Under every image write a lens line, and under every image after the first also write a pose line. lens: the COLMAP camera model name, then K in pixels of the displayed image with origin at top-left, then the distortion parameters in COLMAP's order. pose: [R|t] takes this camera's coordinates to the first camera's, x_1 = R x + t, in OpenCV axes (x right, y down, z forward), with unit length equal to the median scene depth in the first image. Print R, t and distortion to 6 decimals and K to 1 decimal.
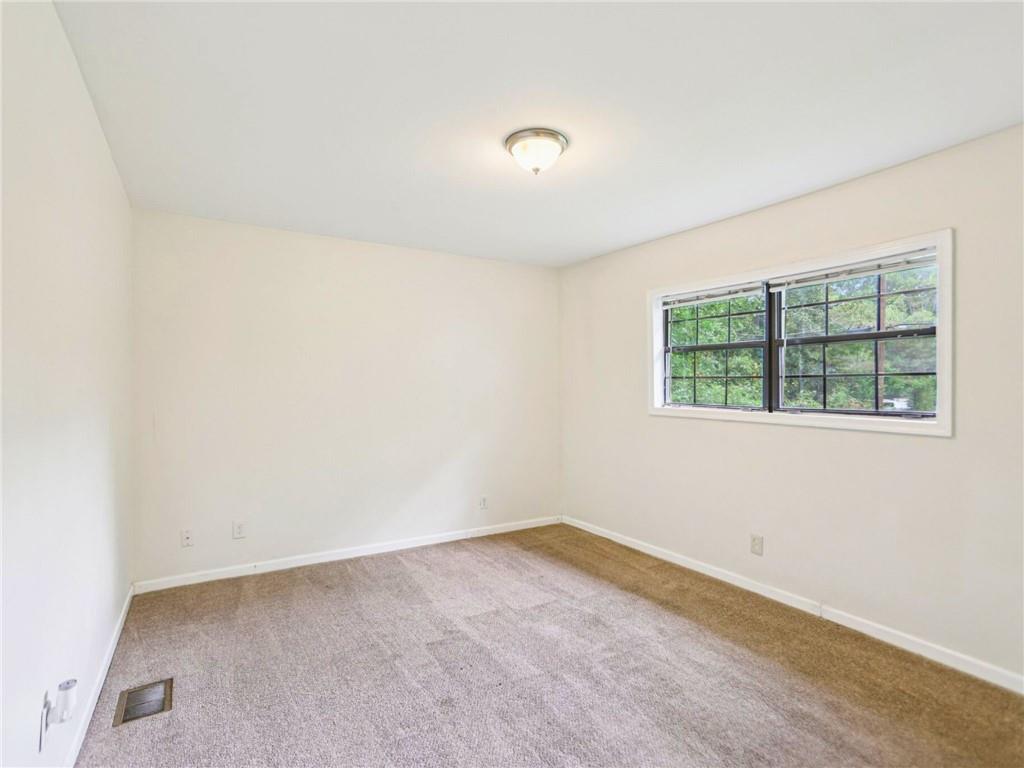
lens RADIAL K [[534.9, 0, 511.4], [0, 534.9, 384.4], [0, 0, 1]] dist [-0.051547, 0.020391]
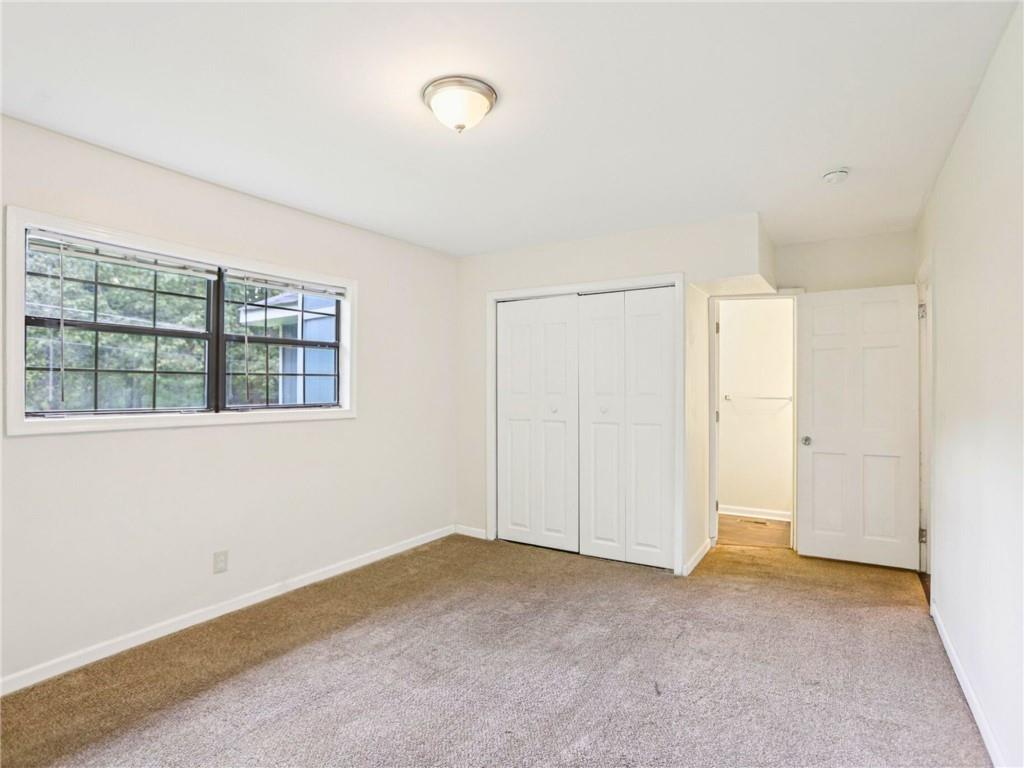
lens RADIAL K [[534.9, 0, 511.3], [0, 534.9, 381.8], [0, 0, 1]] dist [-0.051547, 0.020391]
pose [[-0.458011, -0.000921, 0.888946, -0.546363], [-0.008668, 0.999957, -0.003430, -0.001691], [-0.888904, -0.009276, -0.457999, 0.965997]]
